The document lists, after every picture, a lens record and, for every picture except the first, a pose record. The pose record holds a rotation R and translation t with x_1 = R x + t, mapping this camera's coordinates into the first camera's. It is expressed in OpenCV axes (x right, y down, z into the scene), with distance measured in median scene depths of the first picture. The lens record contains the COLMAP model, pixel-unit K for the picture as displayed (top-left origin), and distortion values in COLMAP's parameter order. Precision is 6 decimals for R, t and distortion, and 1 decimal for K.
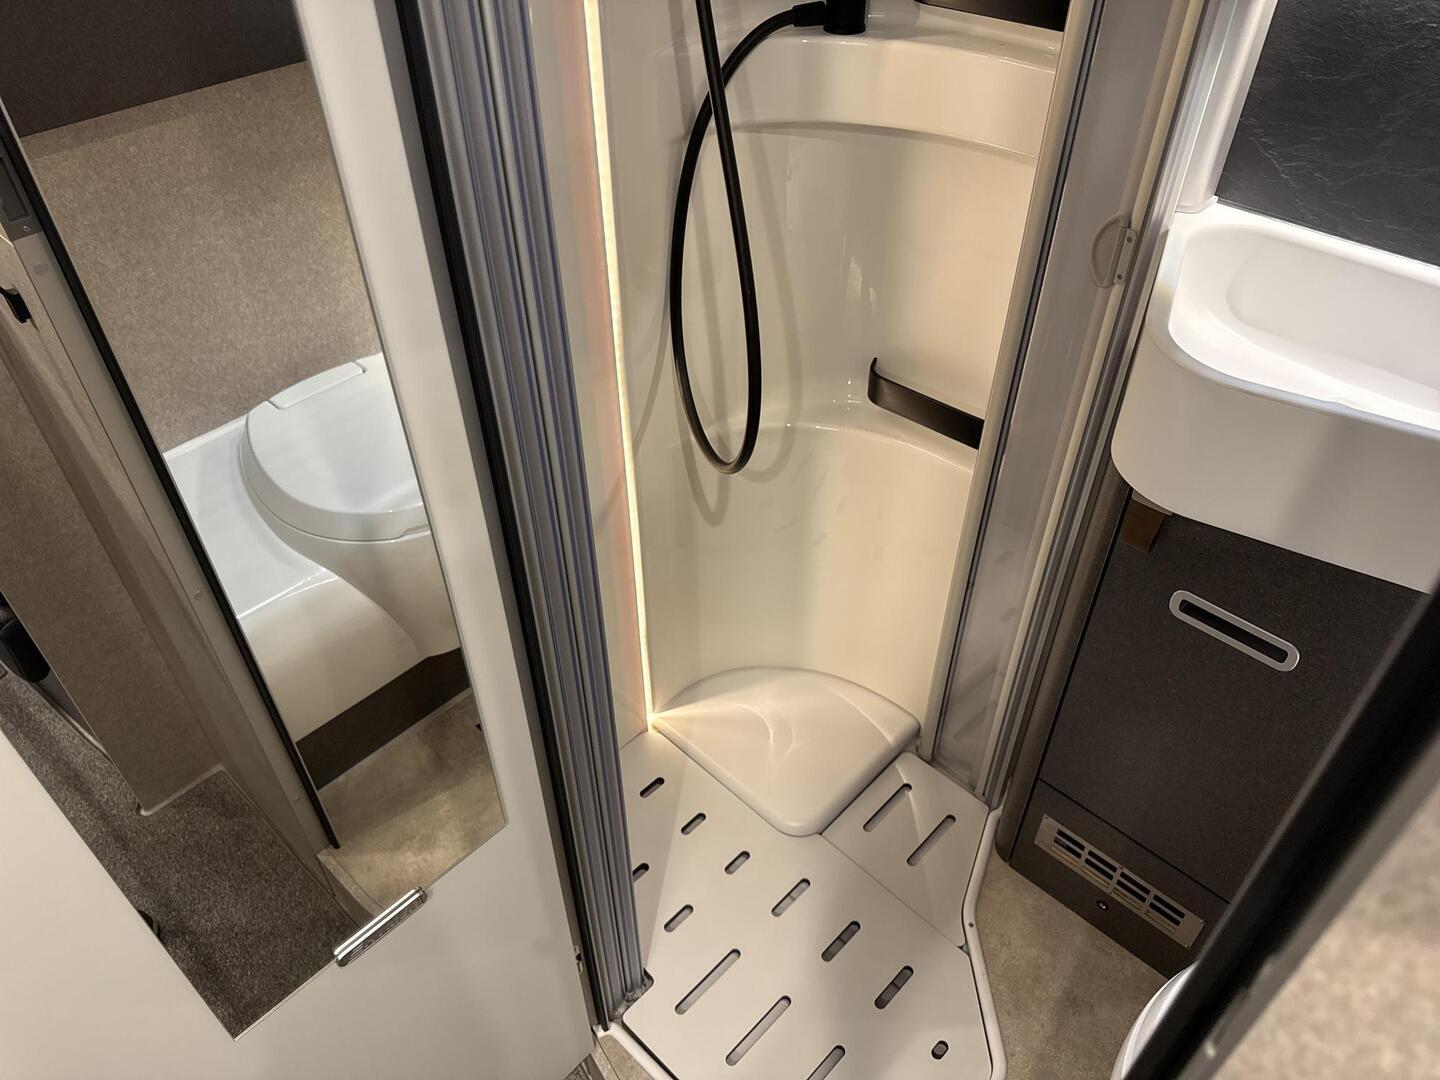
lens RADIAL K [[1043.7, 0, 730.7], [0, 1043.7, 546.7], [0, 0, 1]] dist [-0.005522, -0.001691]
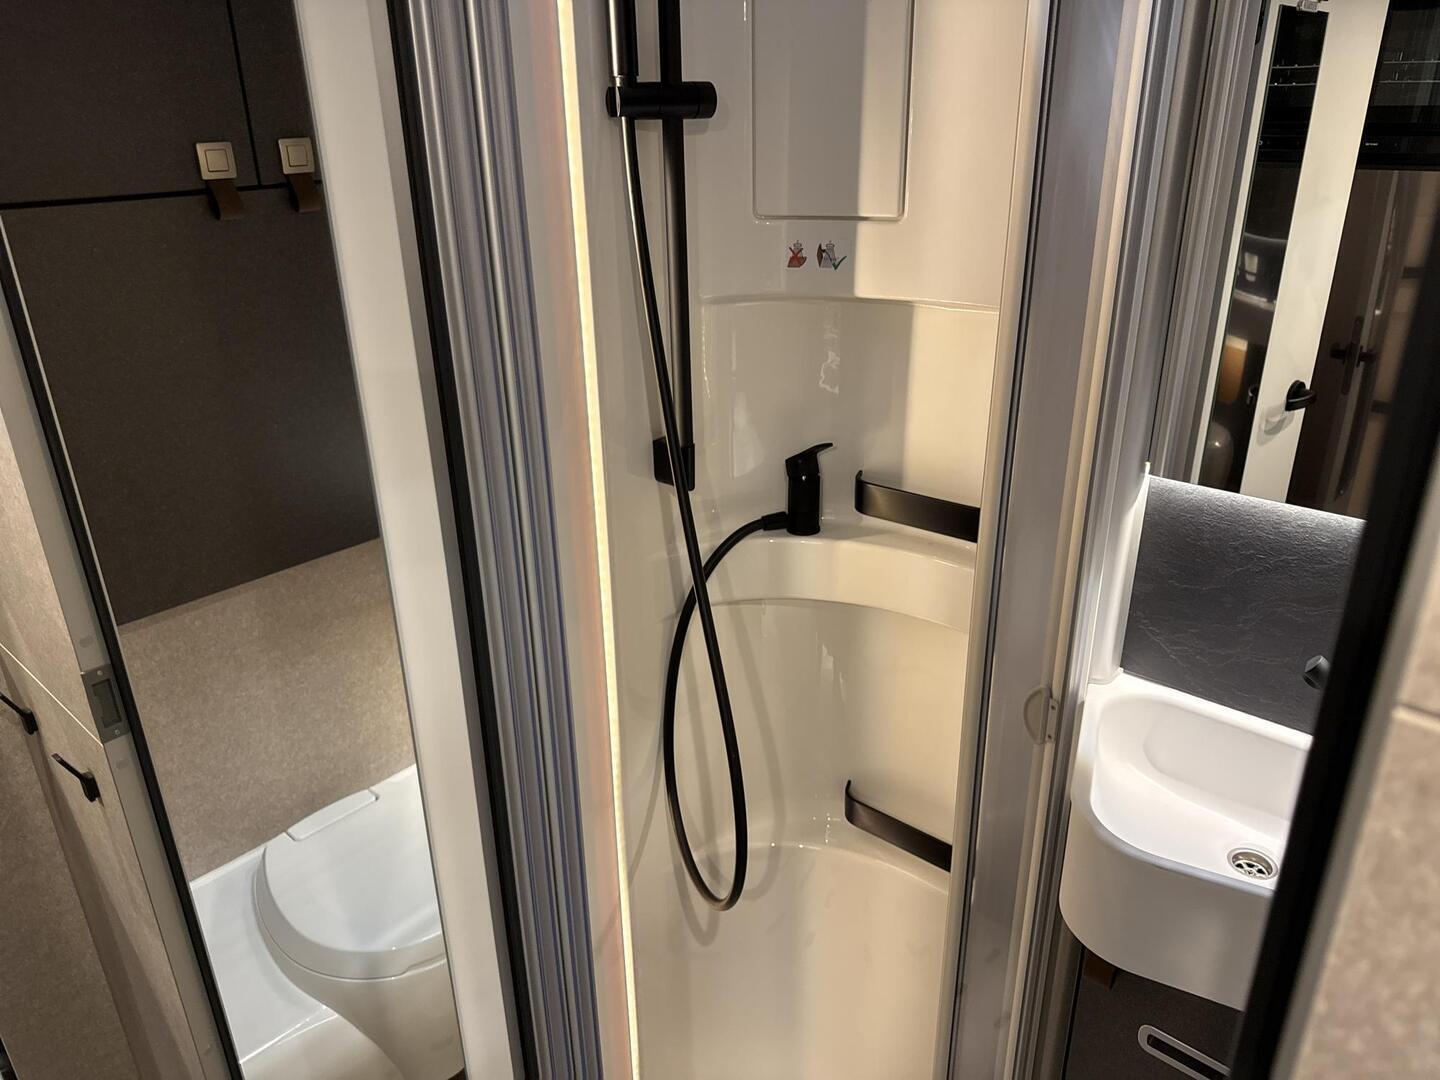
lens RADIAL K [[1043.7, 0, 730.7], [0, 1043.7, 546.7], [0, 0, 1]] dist [-0.005522, -0.001691]
pose [[0.999638, -0.022781, 0.014310, 0.004105], [0.026187, 0.945866, -0.323499, -0.068020], [-0.006166, 0.323756, 0.946120, -0.123080]]
